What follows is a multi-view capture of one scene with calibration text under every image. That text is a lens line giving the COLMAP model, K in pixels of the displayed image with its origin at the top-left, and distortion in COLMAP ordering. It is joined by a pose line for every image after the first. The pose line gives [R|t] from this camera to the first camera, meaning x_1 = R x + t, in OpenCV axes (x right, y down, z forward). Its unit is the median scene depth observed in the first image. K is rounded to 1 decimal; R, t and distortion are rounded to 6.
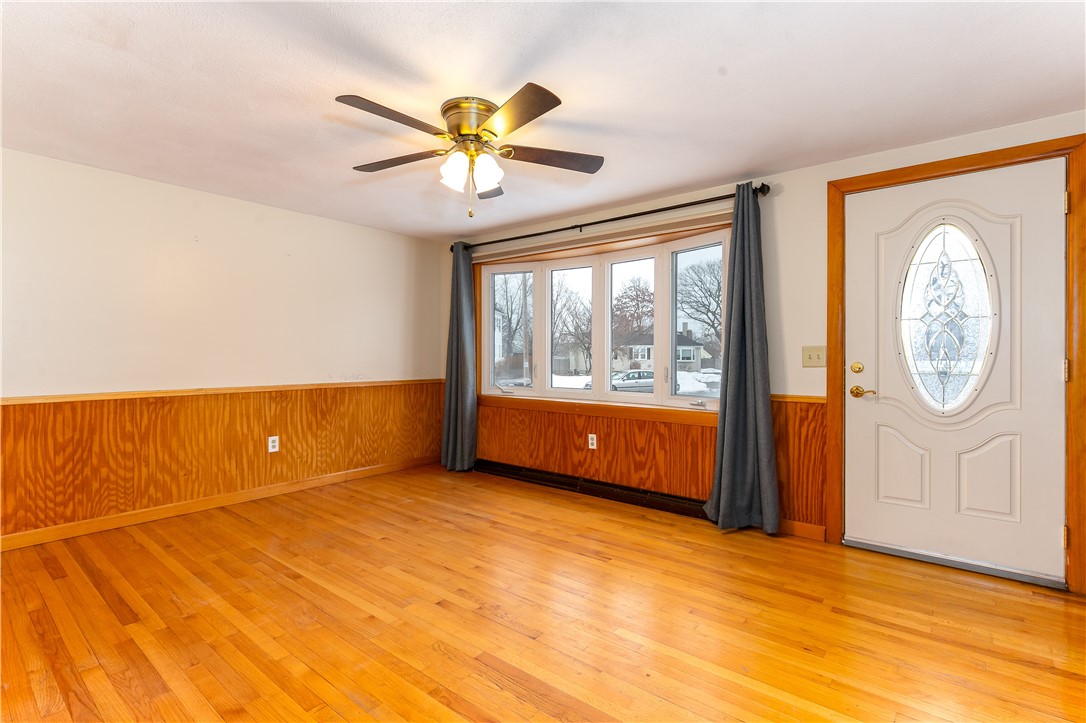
lens RADIAL K [[525.9, 0, 548.6], [0, 525.9, 360.3], [0, 0, 1]] dist [0.000405, 0.000149]
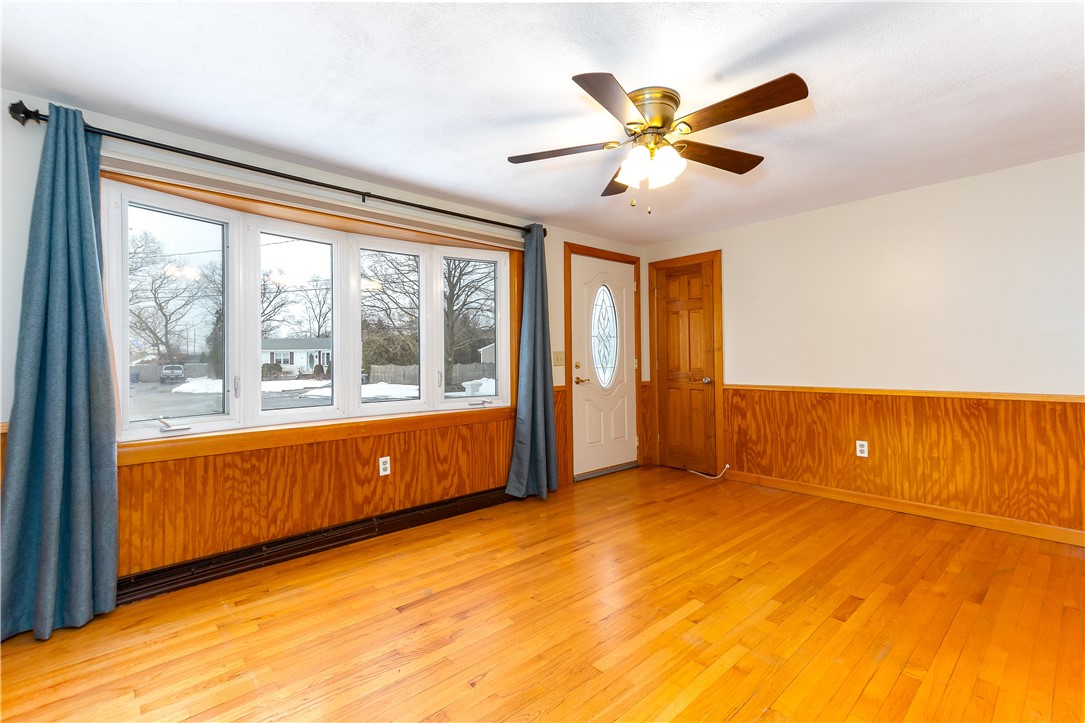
lens RADIAL K [[496.6, 0, 547.7], [0, 496.6, 352.2], [0, 0, 1]] dist [0.014964, 0.000037]
pose [[0.123693, 0.006999, 0.992296, -0.669360], [0.019316, 0.999769, -0.009460, -0.009355], [-0.992132, 0.020338, 0.123529, 0.674392]]
